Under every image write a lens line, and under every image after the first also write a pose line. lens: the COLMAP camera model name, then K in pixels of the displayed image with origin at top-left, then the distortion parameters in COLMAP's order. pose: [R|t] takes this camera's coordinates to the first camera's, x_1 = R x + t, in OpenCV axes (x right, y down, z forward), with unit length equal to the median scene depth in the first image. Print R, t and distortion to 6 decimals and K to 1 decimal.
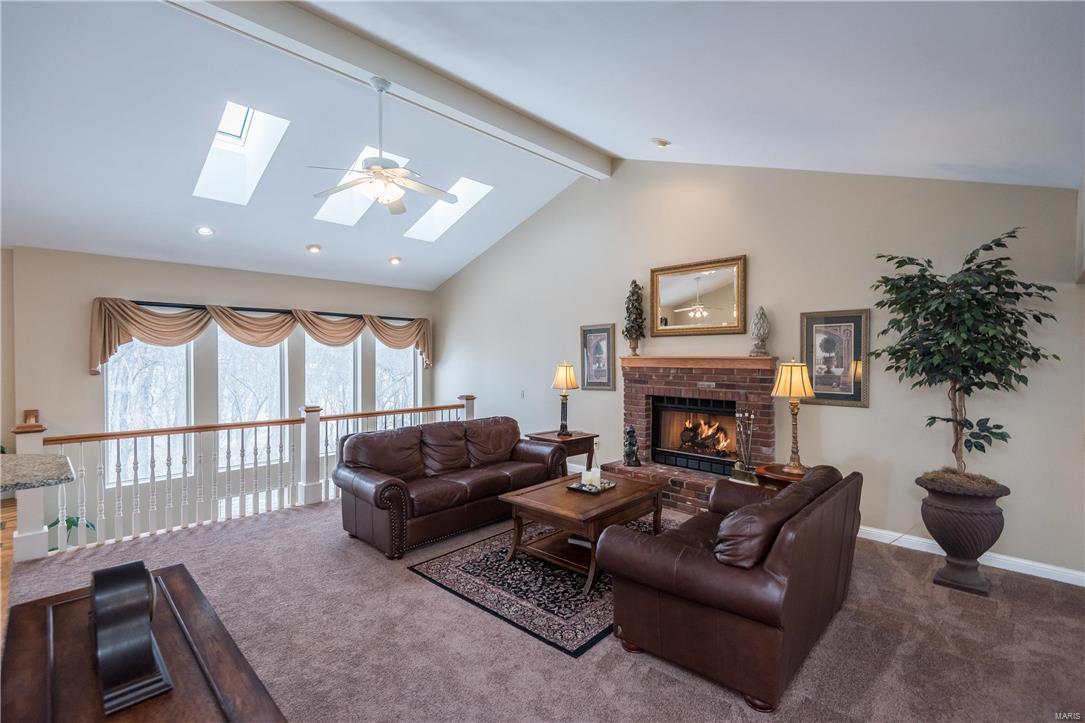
lens RADIAL K [[487.4, 0, 542.5], [0, 487.4, 361.5], [0, 0, 1]] dist [0.019913, -0.013033]
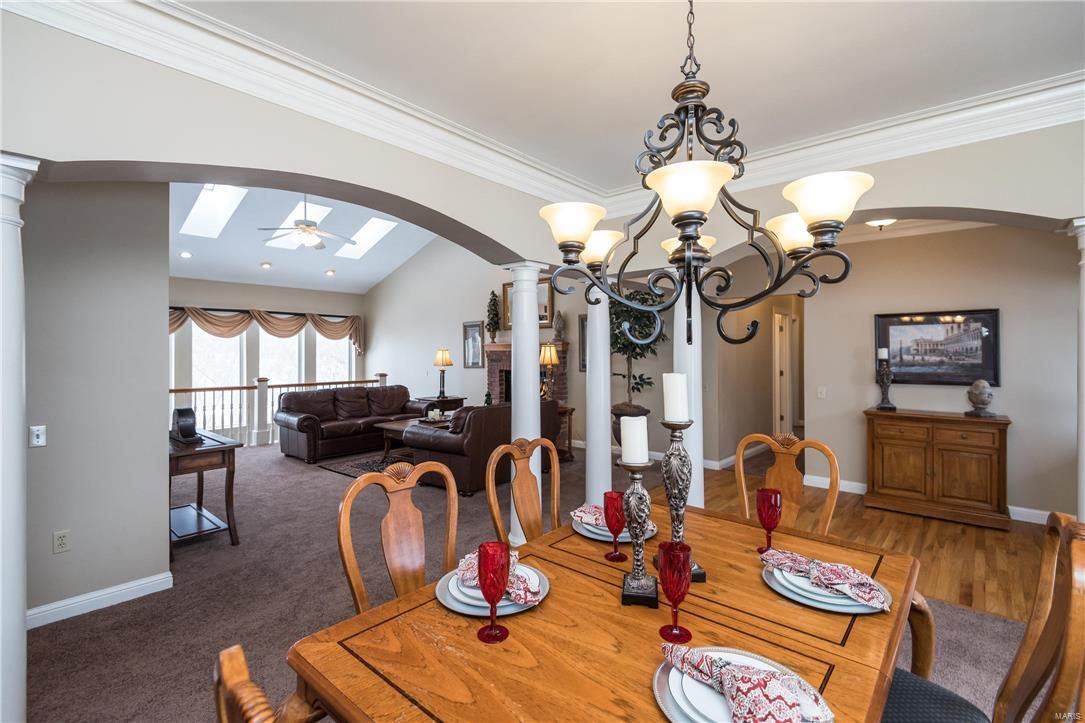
lens RADIAL K [[500.6, 0, 545.5], [0, 500.6, 349.0], [0, 0, 1]] dist [-0.000820, -0.000291]
pose [[0.998358, -0.002748, 0.057213, 0.273313], [0.003660, 0.999868, -0.015836, 0.031631], [-0.057162, 0.016020, 0.998236, -0.512751]]
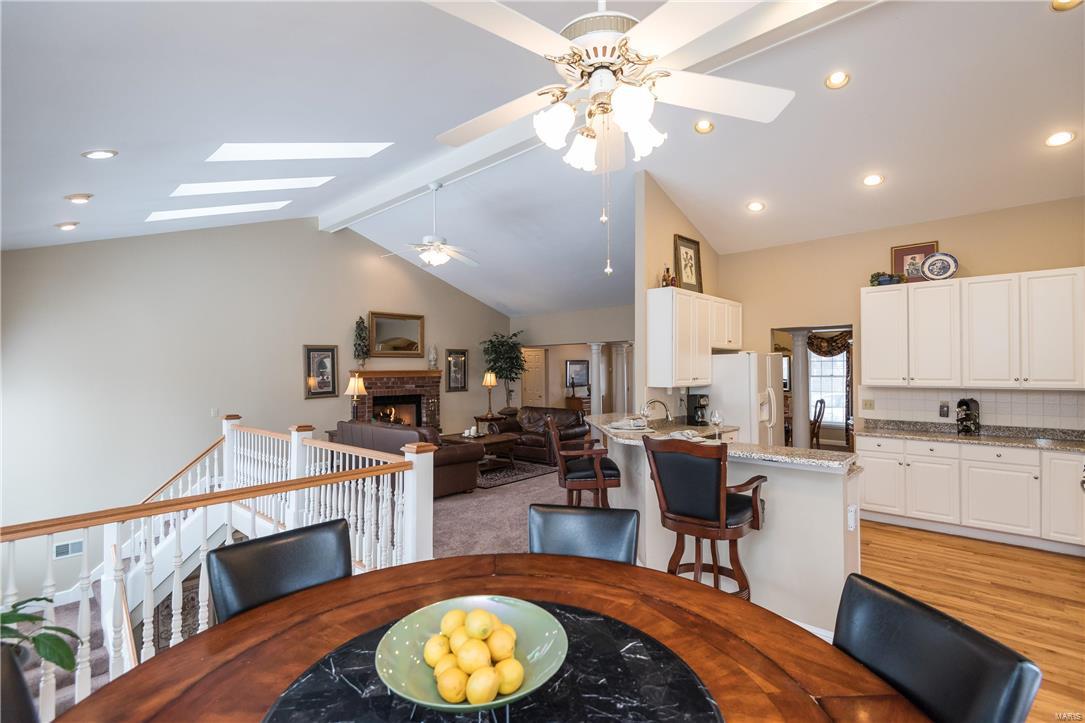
lens RADIAL K [[499.1, 0, 542.3], [0, 499.1, 368.7], [0, 0, 1]] dist [0.012370, -0.011408]
pose [[-0.021539, -0.001730, 0.999767, -1.351983], [0.016251, 0.999866, 0.002081, -0.010384], [-0.999636, 0.016292, -0.021508, 0.538356]]
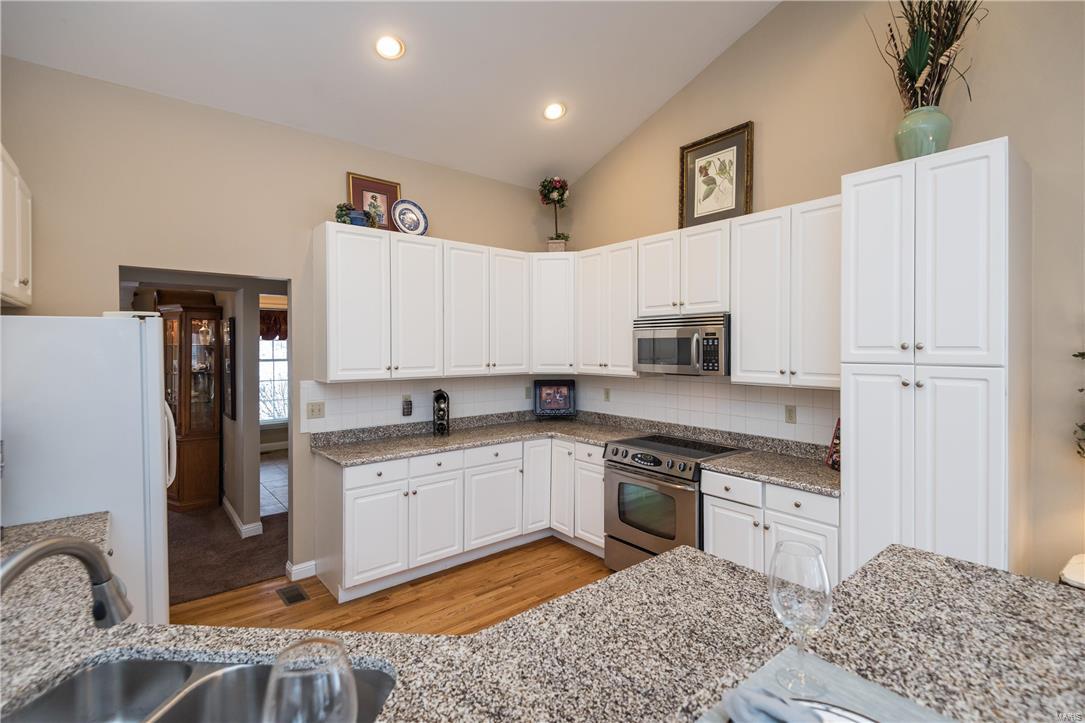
lens RADIAL K [[500.6, 0, 545.5], [0, 500.6, 349.0], [0, 0, 1]] dist [-0.000820, -0.000291]
pose [[-0.995515, -0.004133, 0.094514, -0.706264], [-0.002303, 0.999808, 0.019457, -0.016235], [-0.094577, 0.019152, -0.995333, 0.465043]]
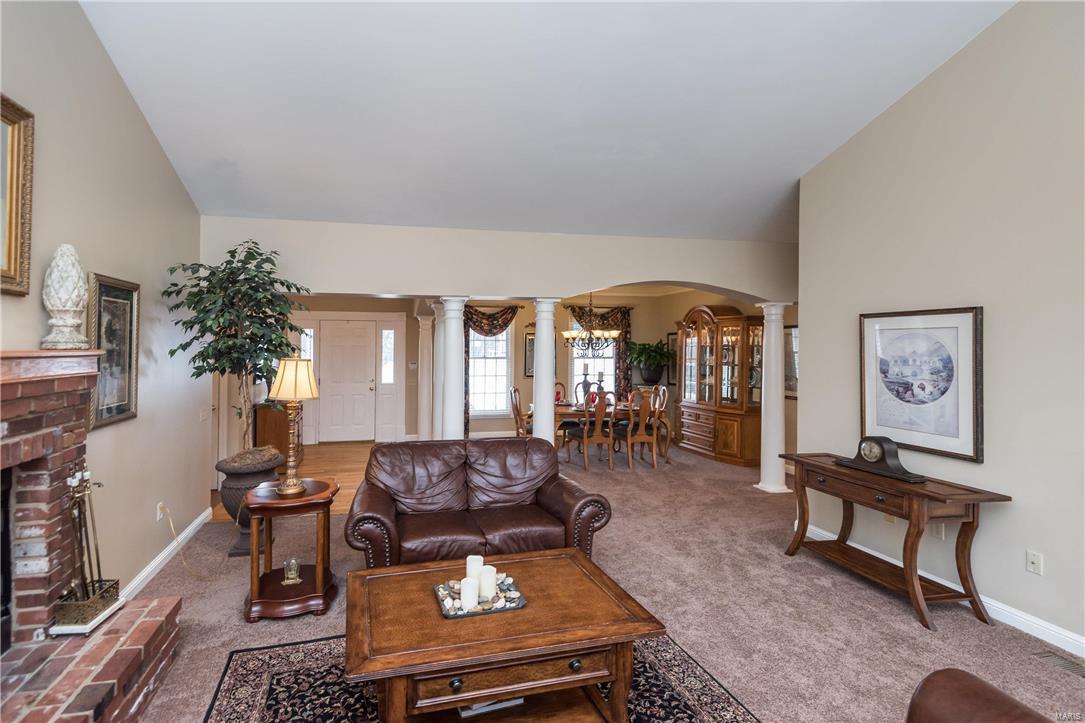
lens RADIAL K [[505.9, 0, 469.1], [0, 505.9, 348.9], [0, 0, 1]] dist [0.014078, -0.001154]
pose [[-0.818105, -0.007995, 0.575014, -0.140519], [0.001933, 0.999859, 0.016652, -0.017131], [-0.575066, 0.014735, -0.817974, 1.037170]]
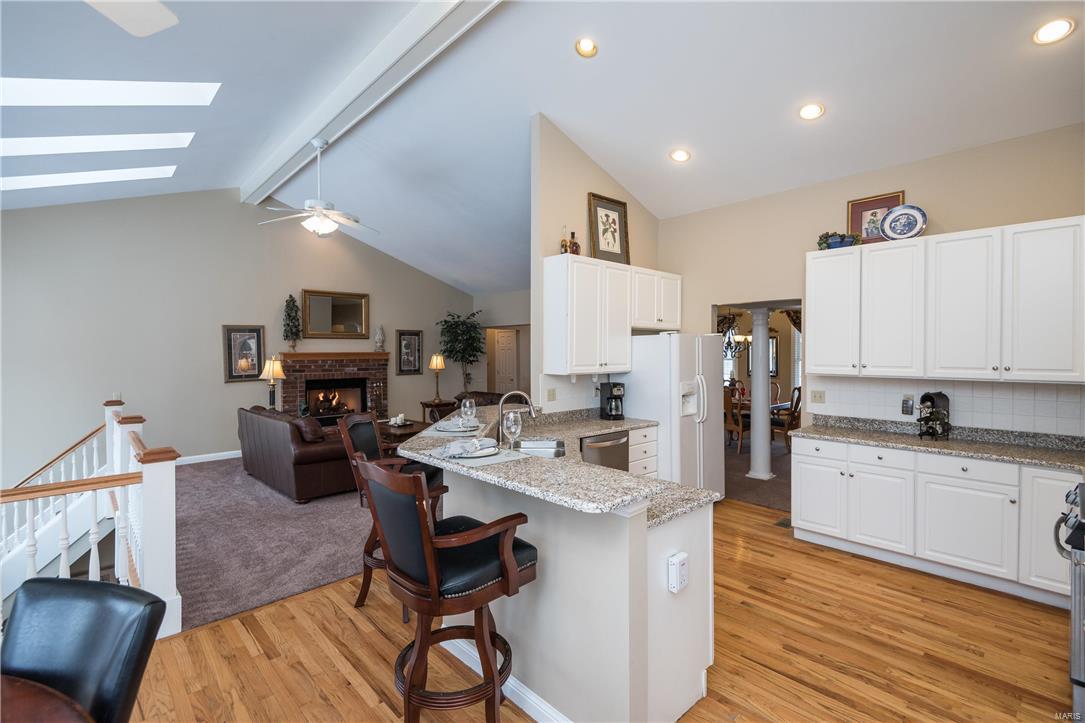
lens RADIAL K [[487.4, 0, 542.5], [0, 487.4, 361.5], [0, 0, 1]] dist [0.019913, -0.013033]
pose [[0.045137, -0.025891, 0.998645, -1.181048], [0.014176, 0.999580, 0.025275, -0.010274], [-0.998880, 0.013016, 0.045485, 0.276036]]
